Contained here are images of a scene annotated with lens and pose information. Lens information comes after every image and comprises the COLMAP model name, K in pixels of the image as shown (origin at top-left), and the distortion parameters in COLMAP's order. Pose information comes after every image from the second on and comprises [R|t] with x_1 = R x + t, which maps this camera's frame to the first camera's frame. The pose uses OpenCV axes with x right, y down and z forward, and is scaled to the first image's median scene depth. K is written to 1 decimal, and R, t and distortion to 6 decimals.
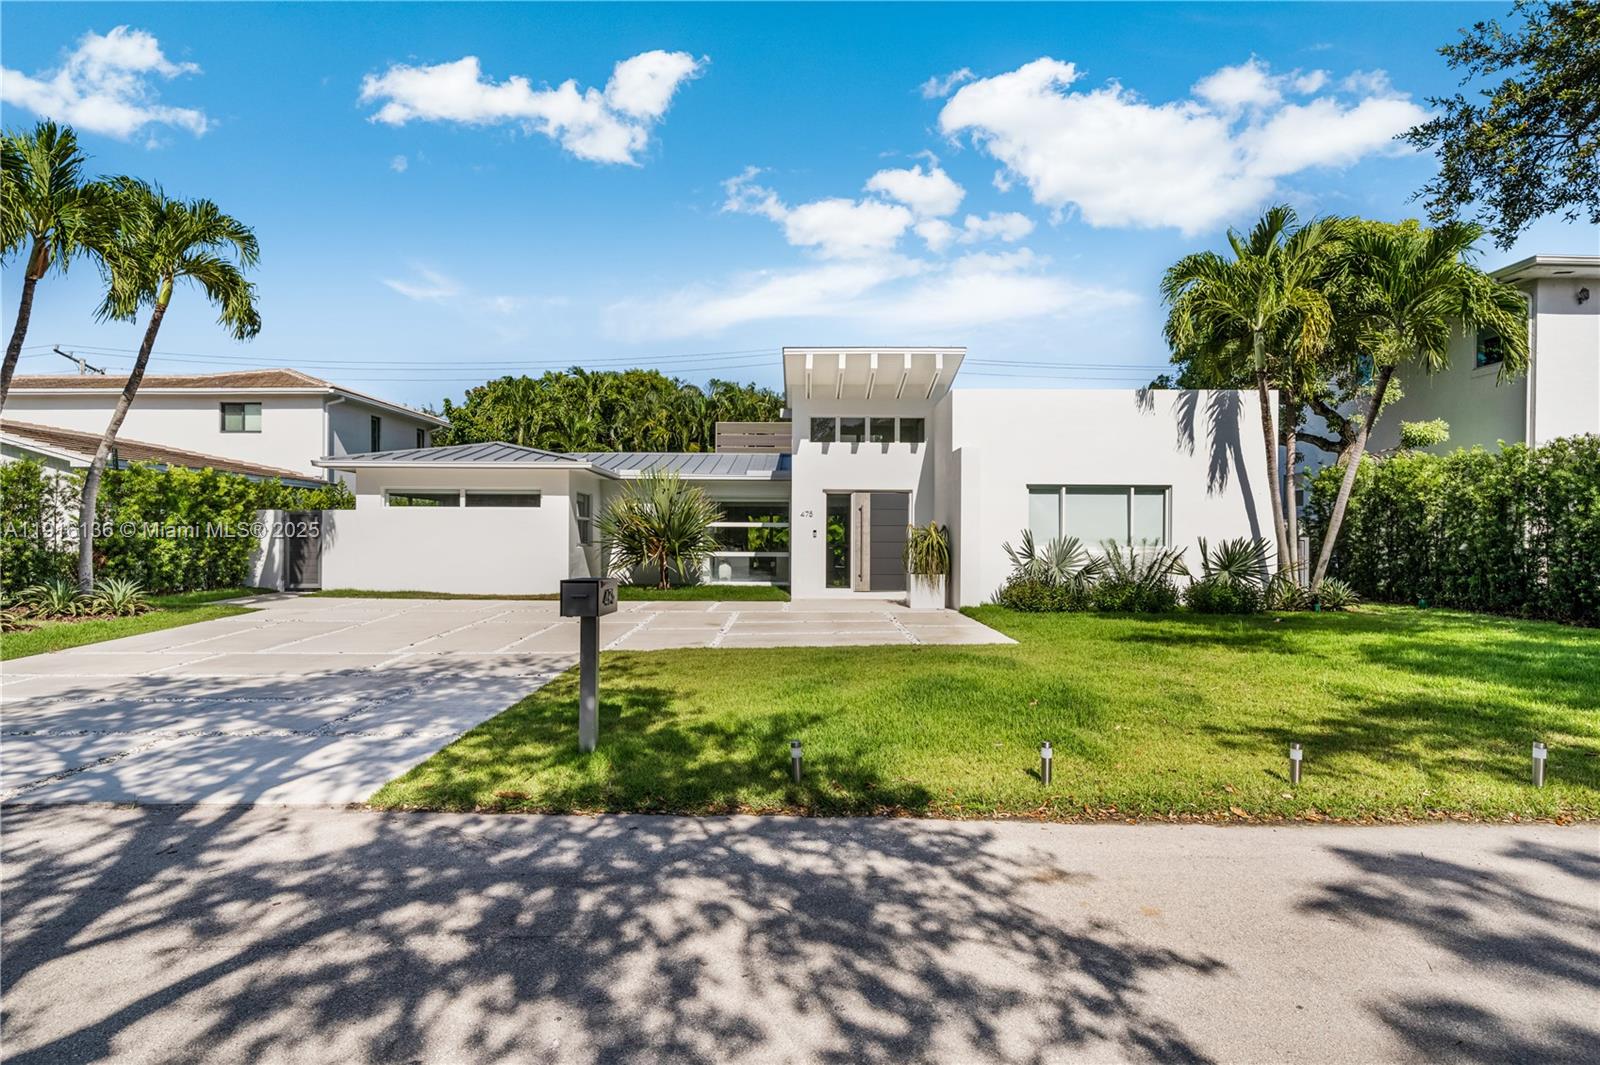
lens RADIAL K [[846.6, 0, 800.0], [0, 846.6, 532.5], [0, 0, 1]] dist [-0.000411, -0.000019]
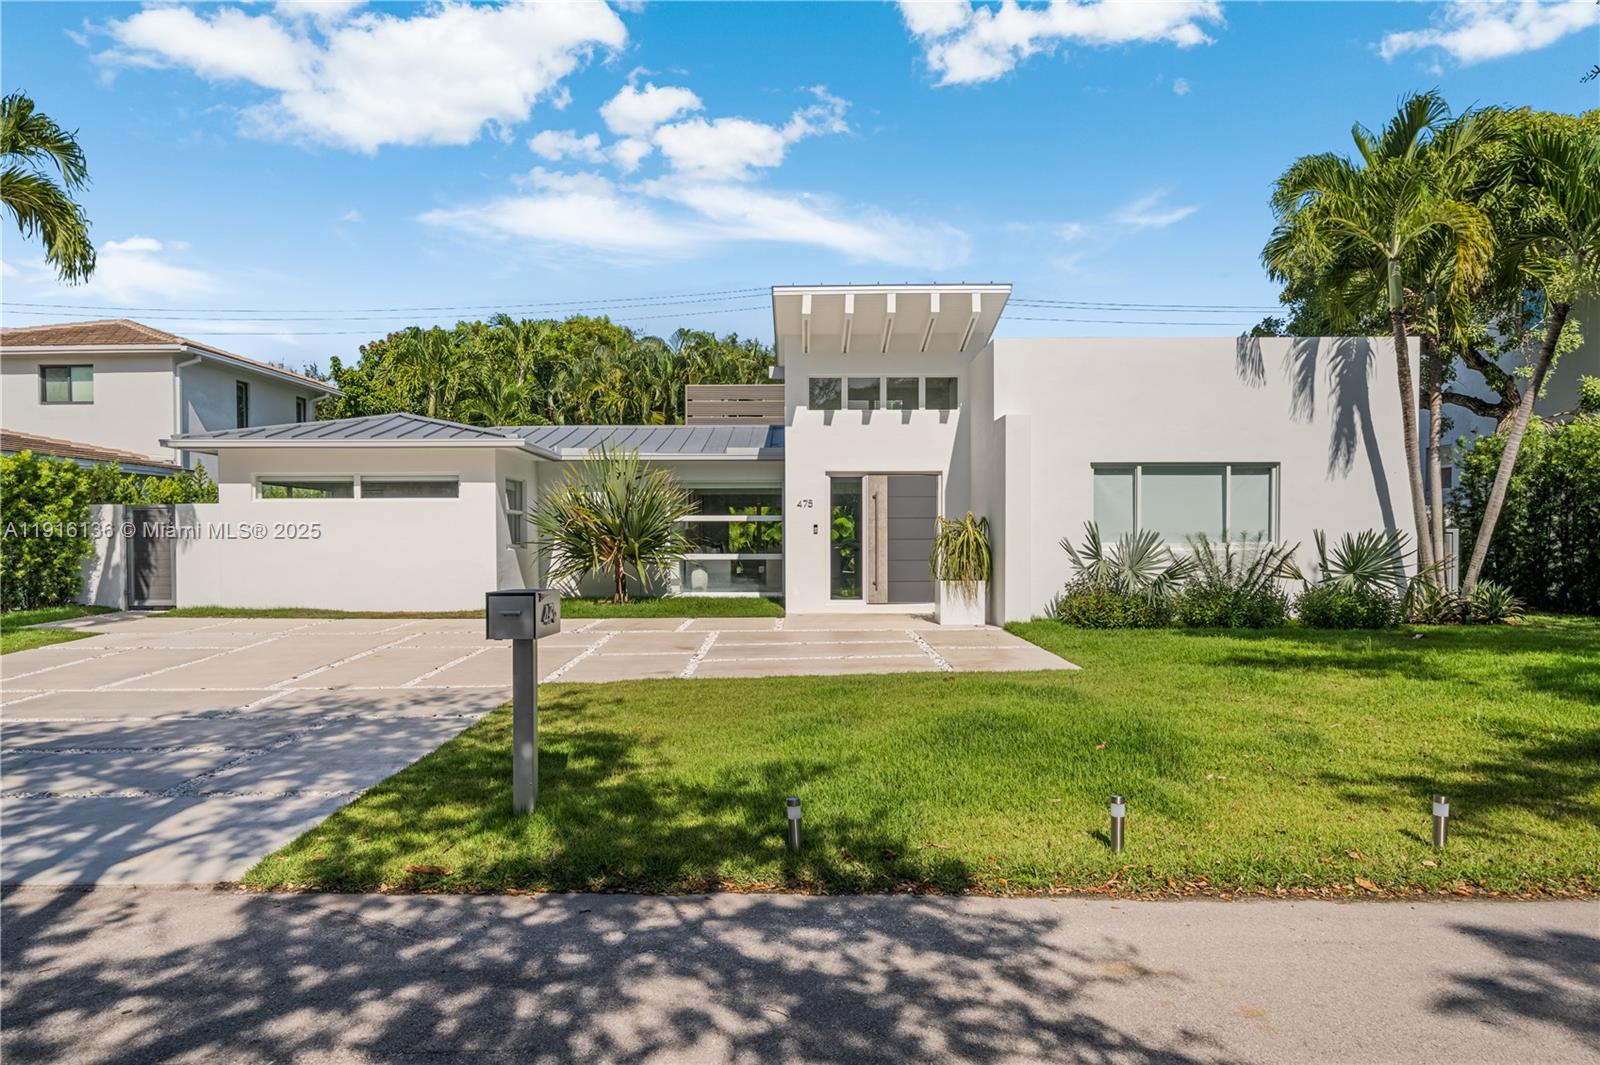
lens RADIAL K [[1105.7, 0, 791.2], [0, 1105.7, 538.6], [0, 0, 1]] dist [0.006114, 0.000012]
pose [[0.999952, -0.008569, -0.004730, -0.000105], [0.008615, 0.999915, 0.009807, -0.000214], [0.004646, -0.009848, 0.999941, -0.005558]]
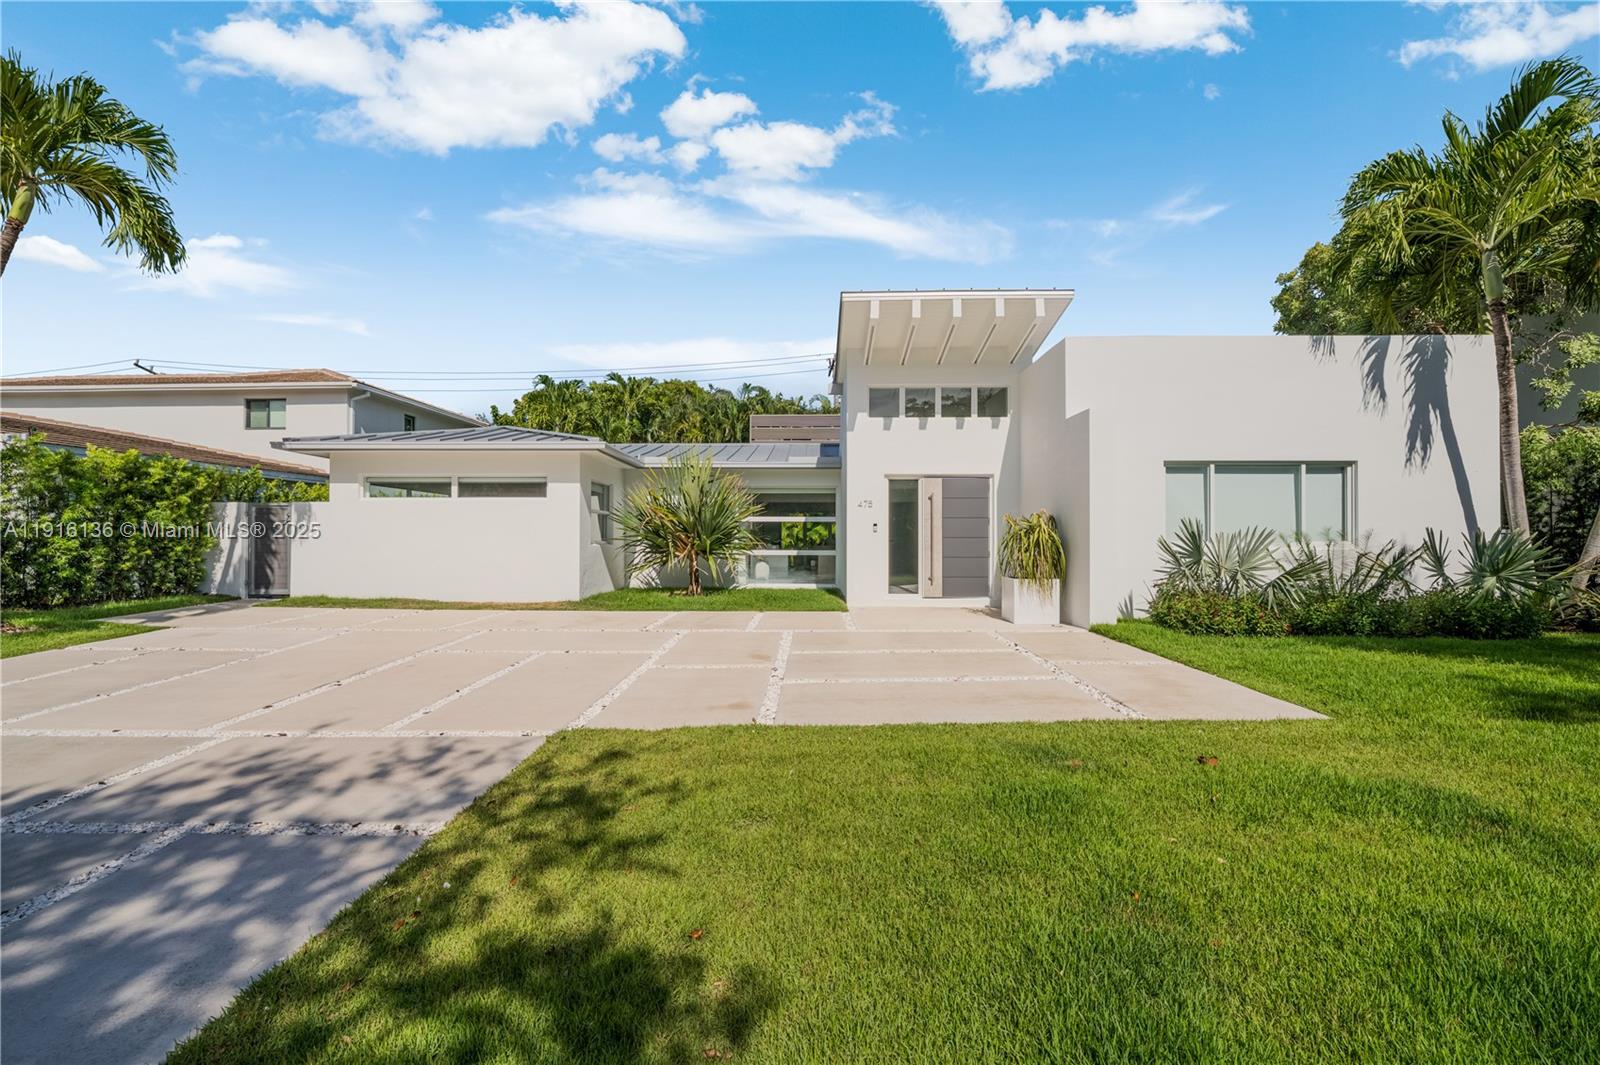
lens RADIAL K [[689.3, 0, 794.6], [0, 689.3, 524.9], [0, 0, 1]] dist [0.000951, 0.000190]
pose [[0.999680, -0.004075, -0.024953, -0.052107], [0.003782, 0.999923, -0.011785, 0.007355], [0.024999, 0.011687, 0.999619, 0.384612]]
